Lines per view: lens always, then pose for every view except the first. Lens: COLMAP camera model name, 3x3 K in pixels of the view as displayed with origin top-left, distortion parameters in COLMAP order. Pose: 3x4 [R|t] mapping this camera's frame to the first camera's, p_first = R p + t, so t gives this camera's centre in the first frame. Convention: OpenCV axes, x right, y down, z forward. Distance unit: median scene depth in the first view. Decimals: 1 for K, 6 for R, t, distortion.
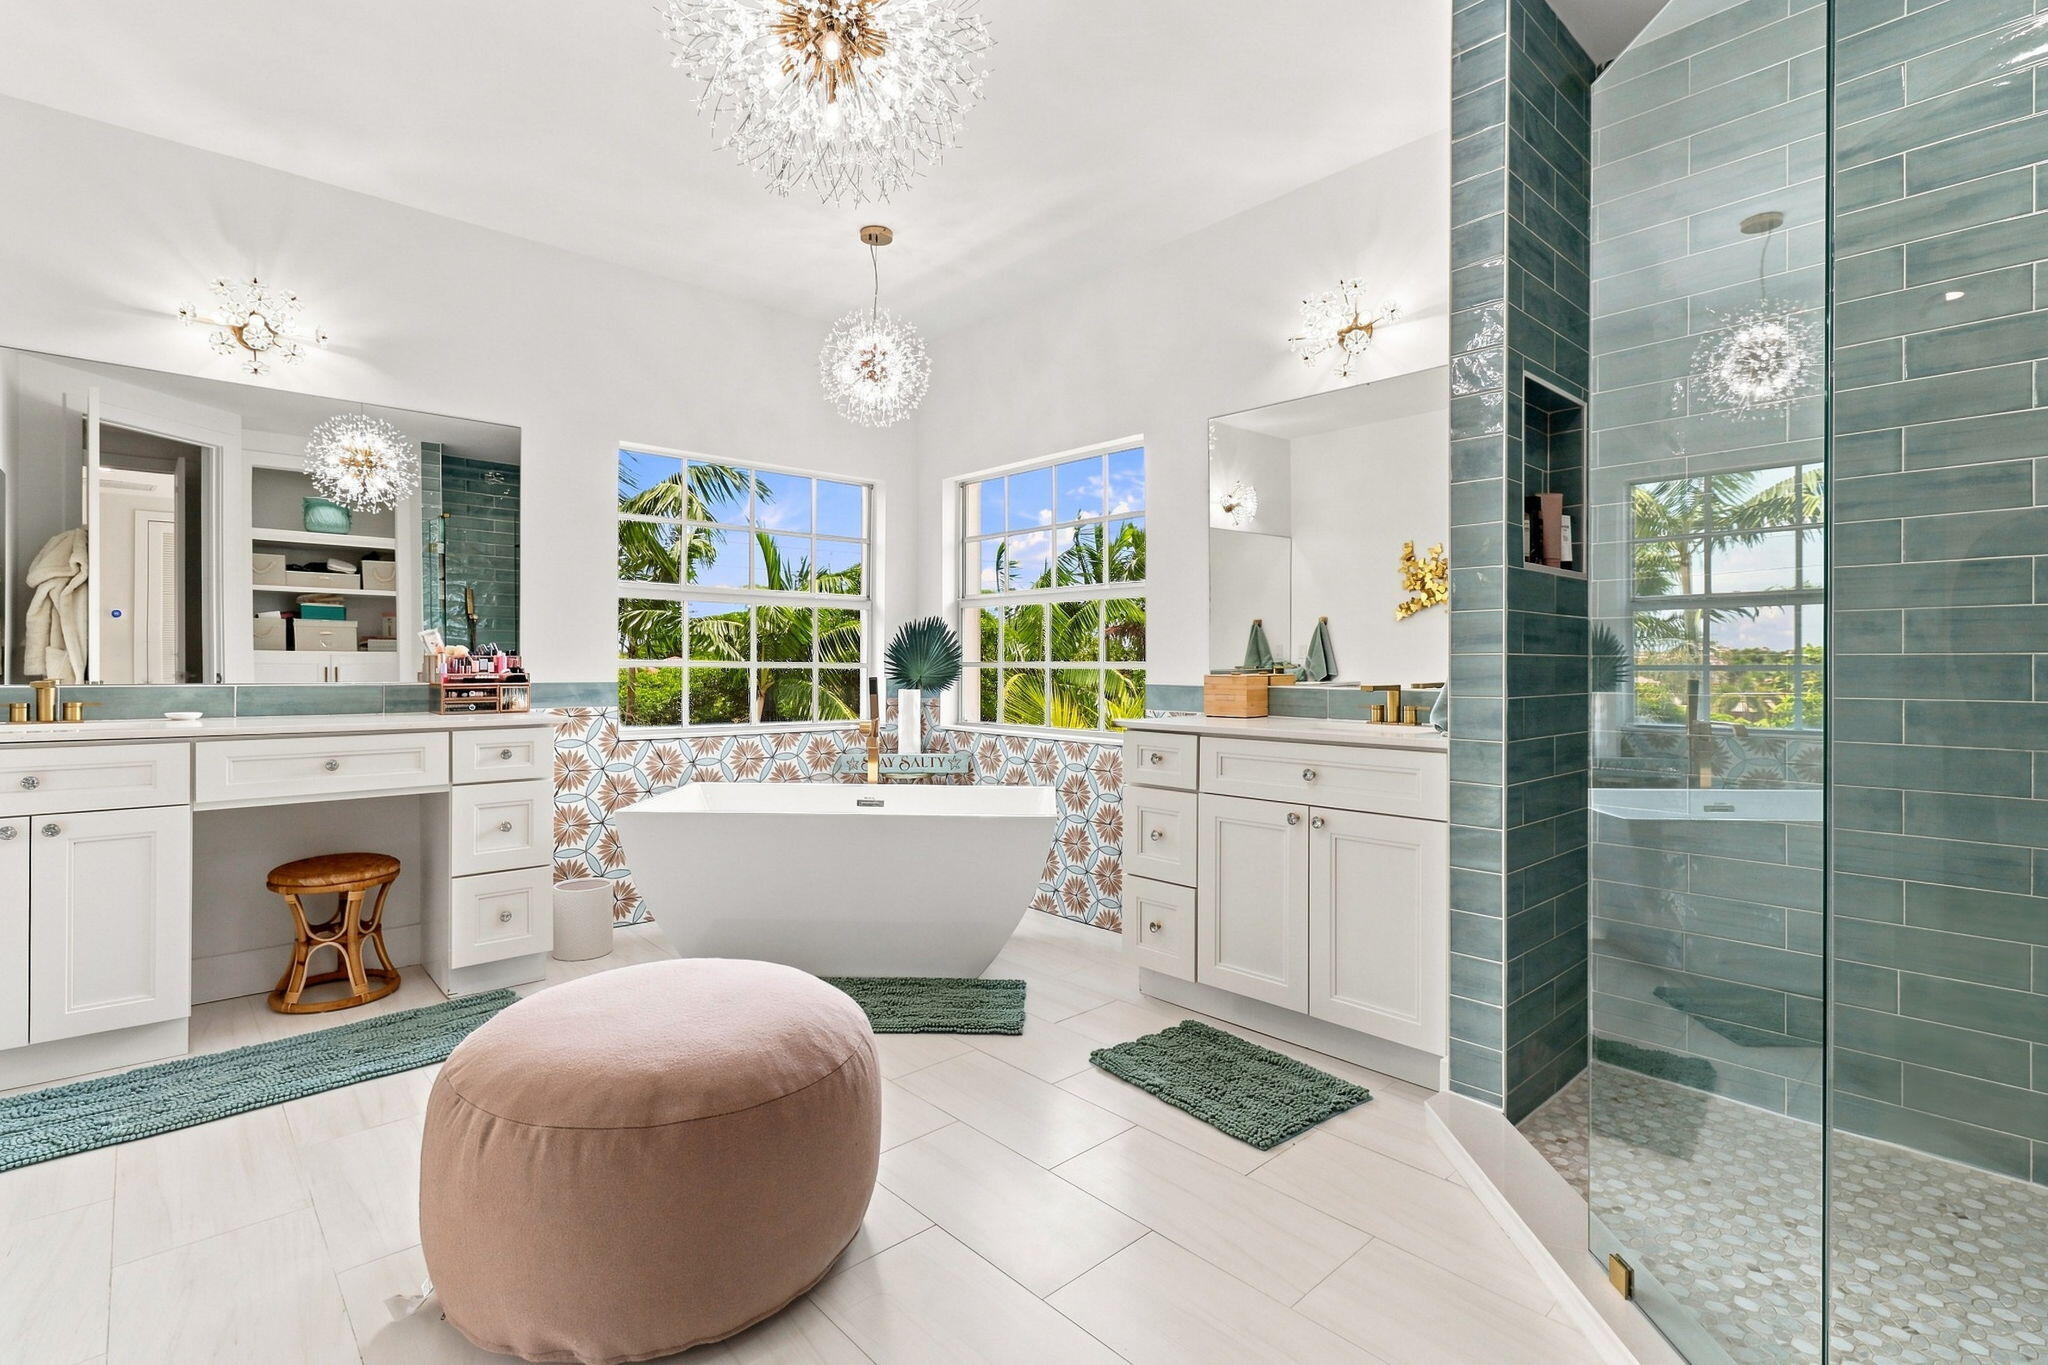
lens RADIAL K [[961.4, 0, 1028.9], [0, 961.4, 669.7], [0, 0, 1]] dist [-0.008185, -0.000416]
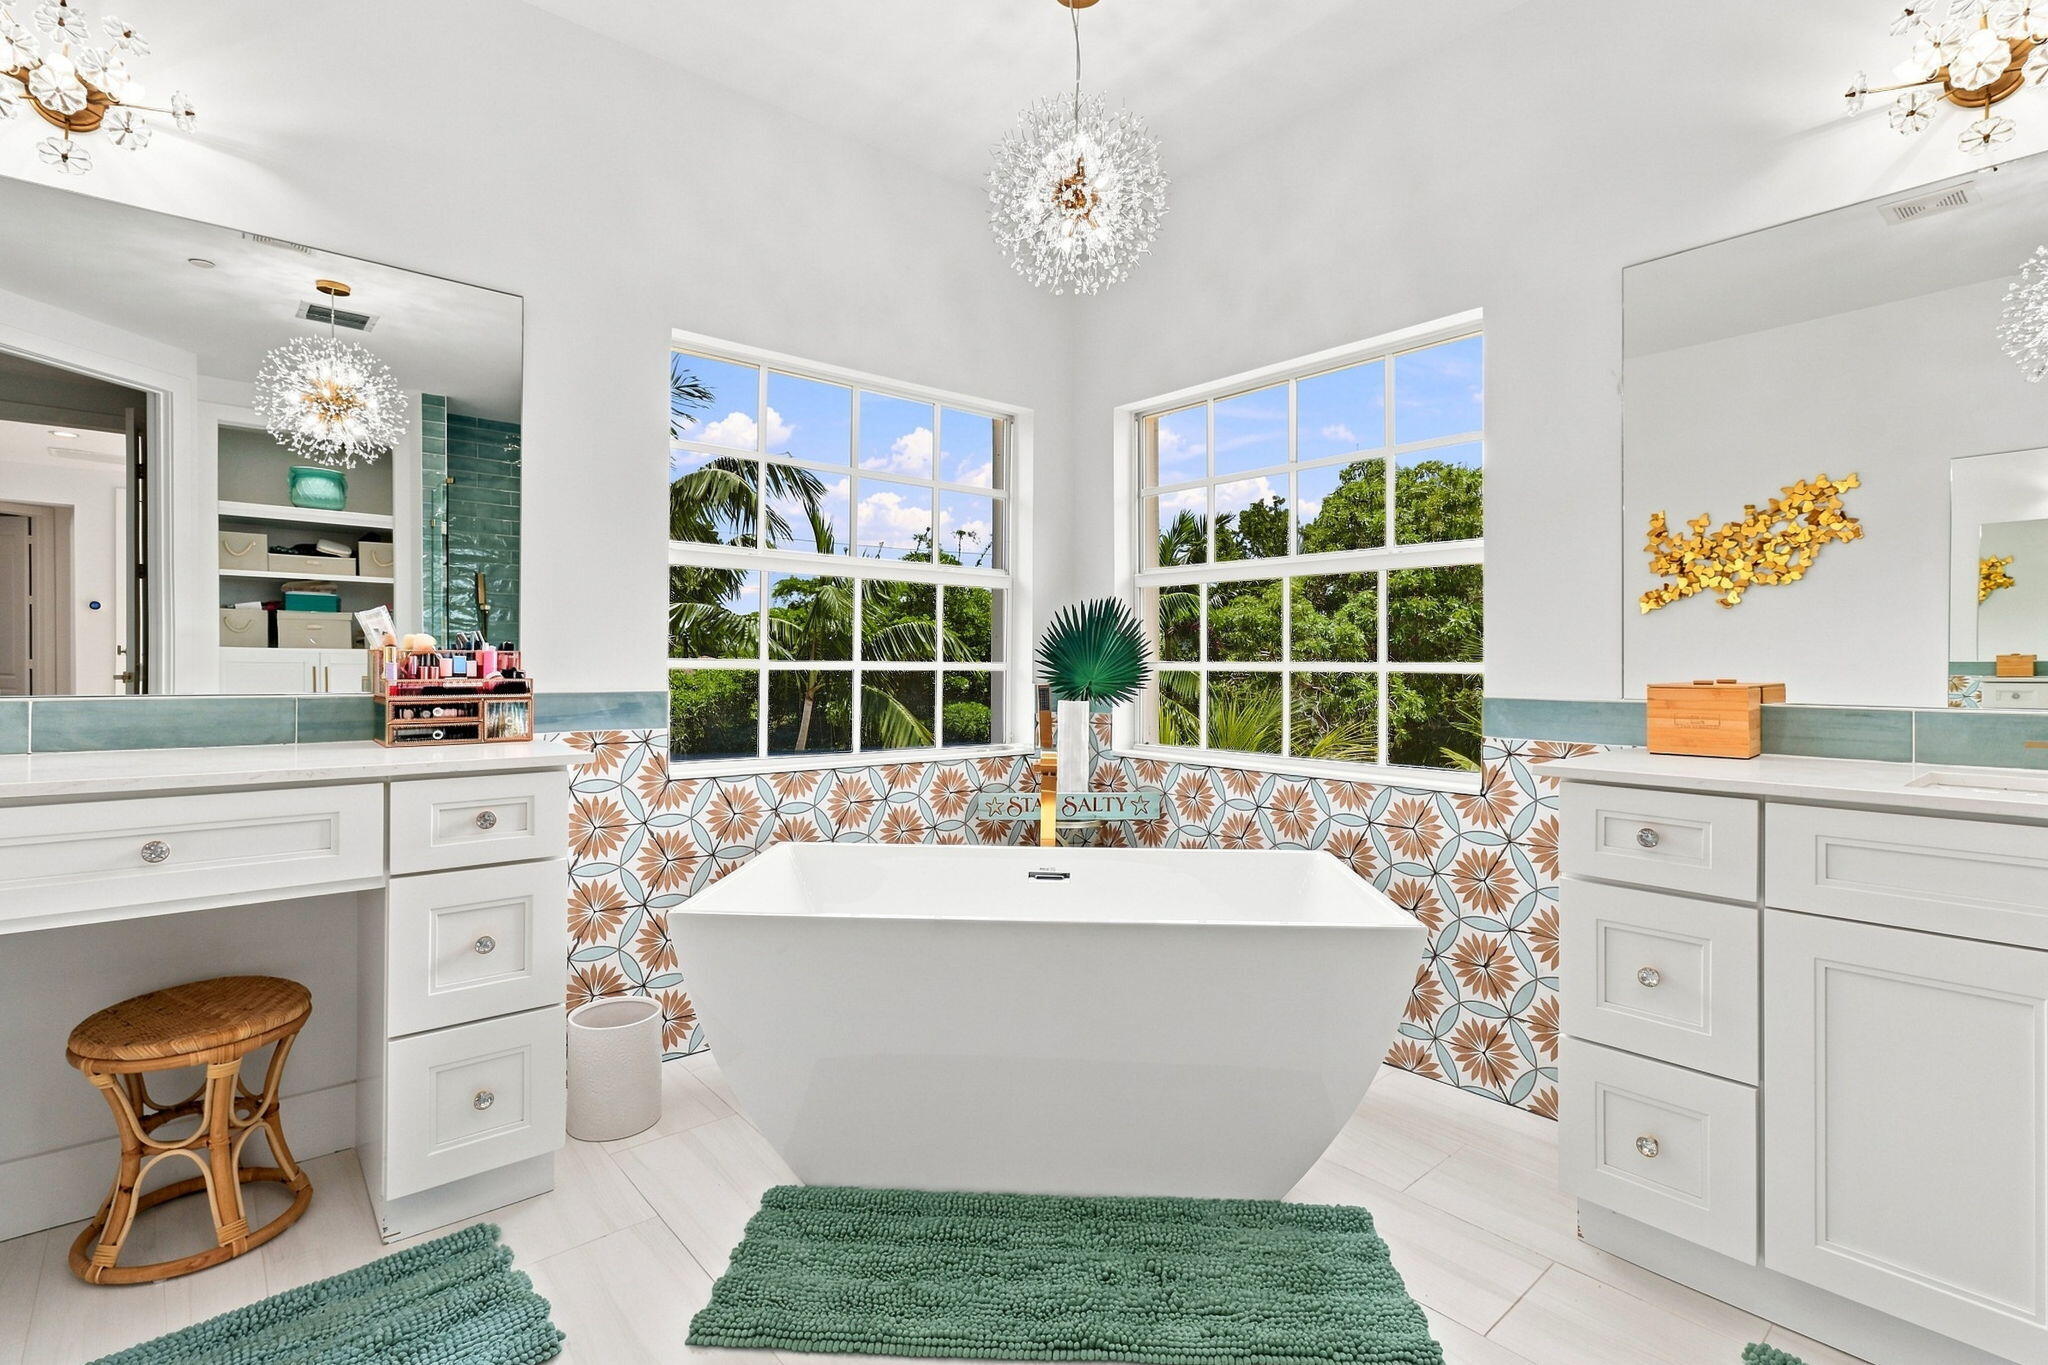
lens RADIAL K [[961.4, 0, 1029.0], [0, 961.4, 666.2], [0, 0, 1]] dist [-0.008185, -0.000416]
pose [[0.999601, 0.001853, -0.028188, -0.165658], [-0.002023, 0.999980, -0.005973, -0.001318], [0.028177, 0.006028, 0.999585, 0.354996]]
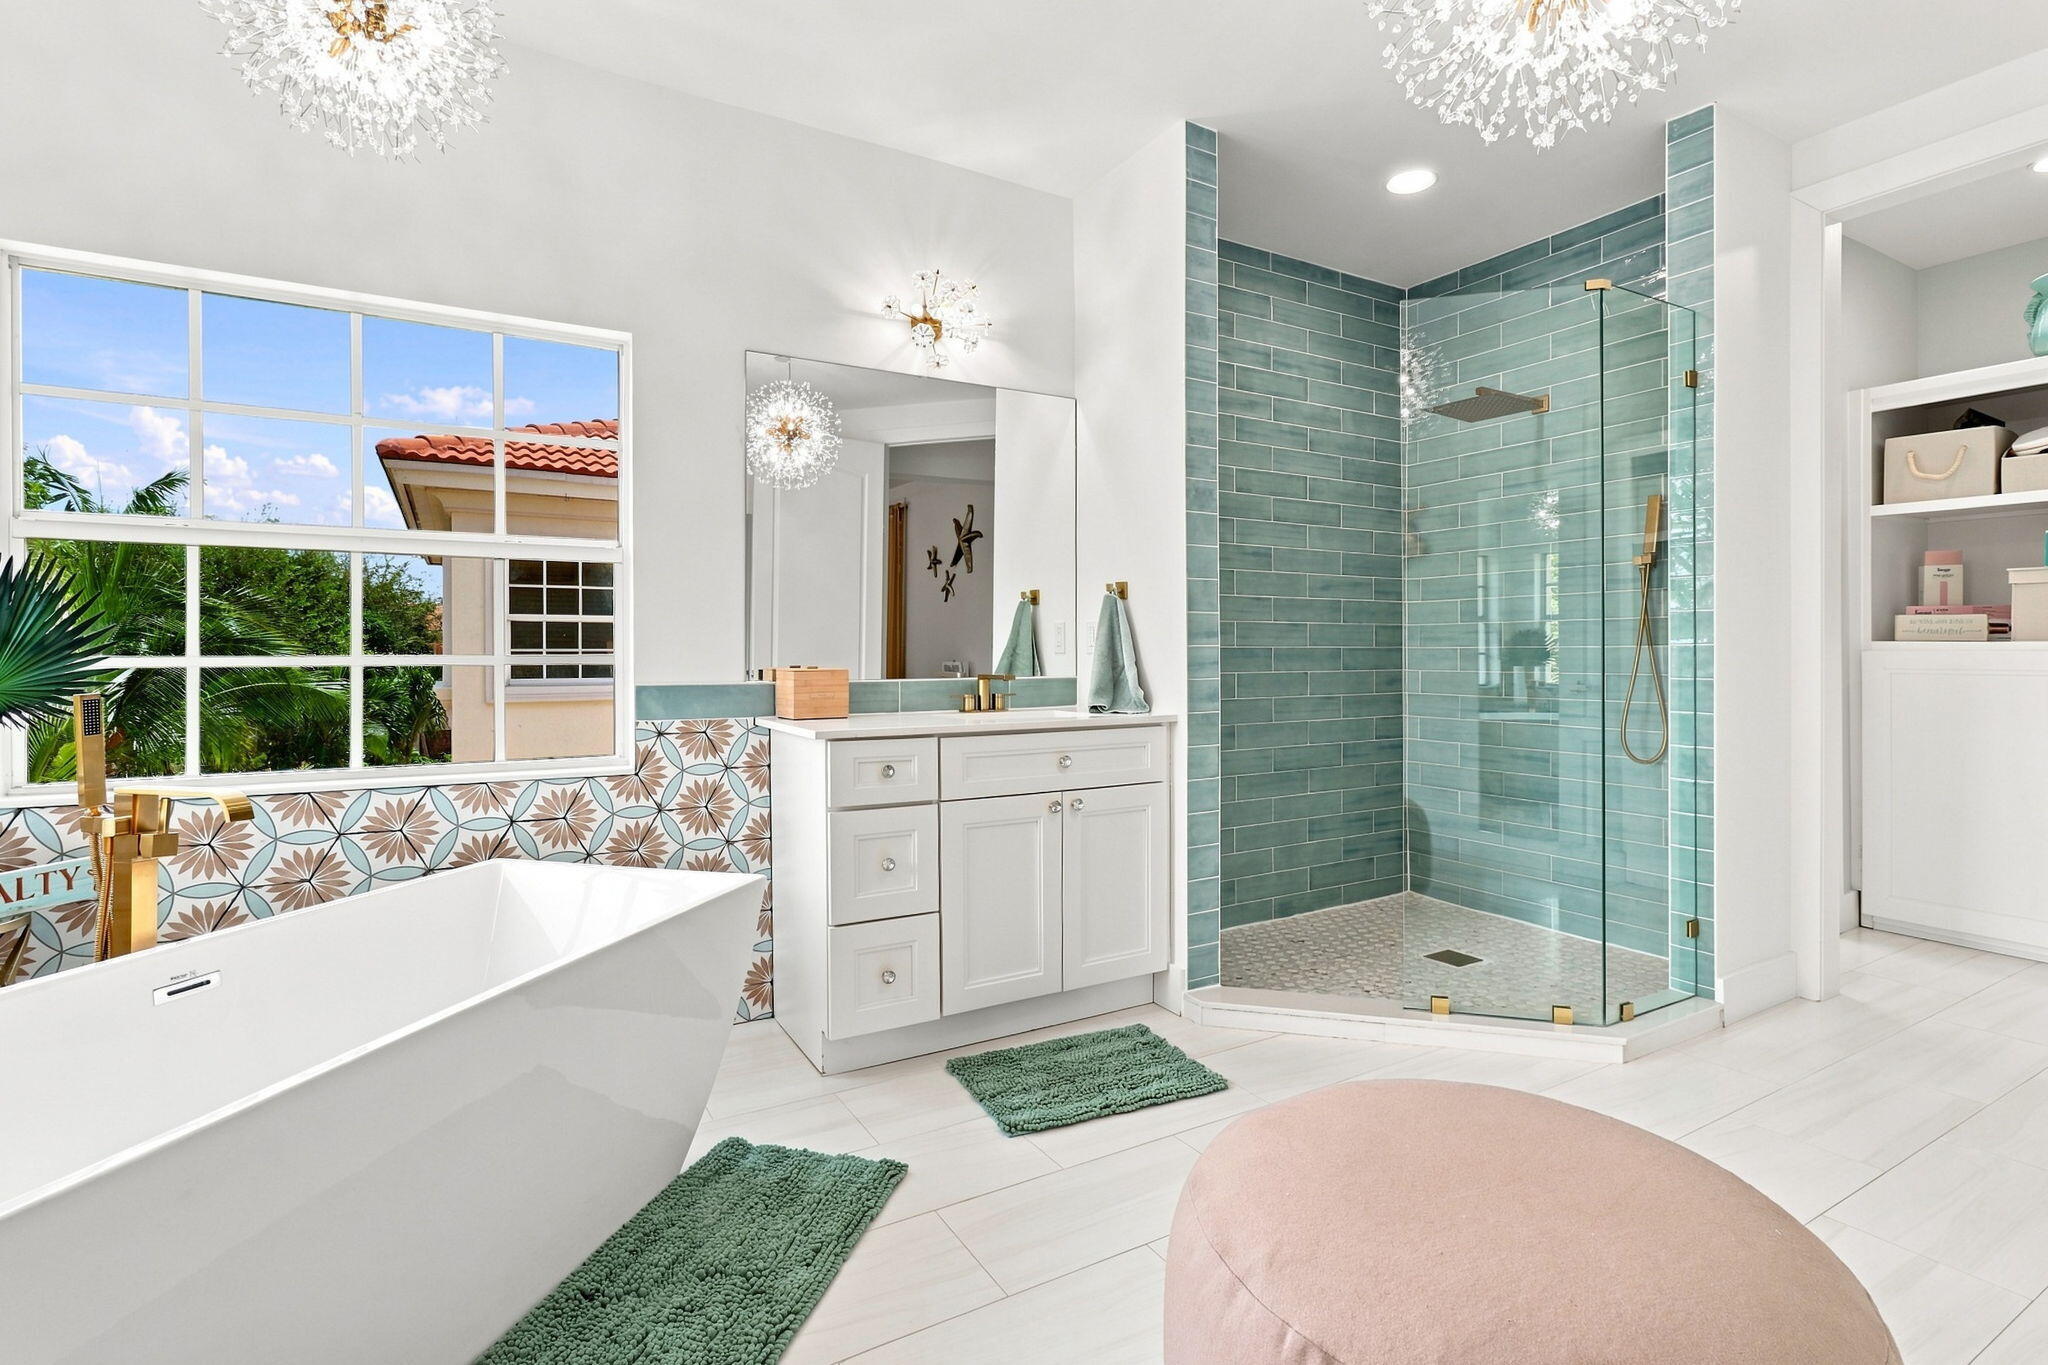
lens RADIAL K [[961.4, 0, 1026.5], [0, 961.4, 670.3], [0, 0, 1]] dist [-0.008185, -0.000416]
pose [[0.213949, -0.016581, 0.976704, -0.514734], [0.012008, 0.999825, 0.014343, -0.003148], [-0.976771, 0.008659, 0.214111, 0.567502]]
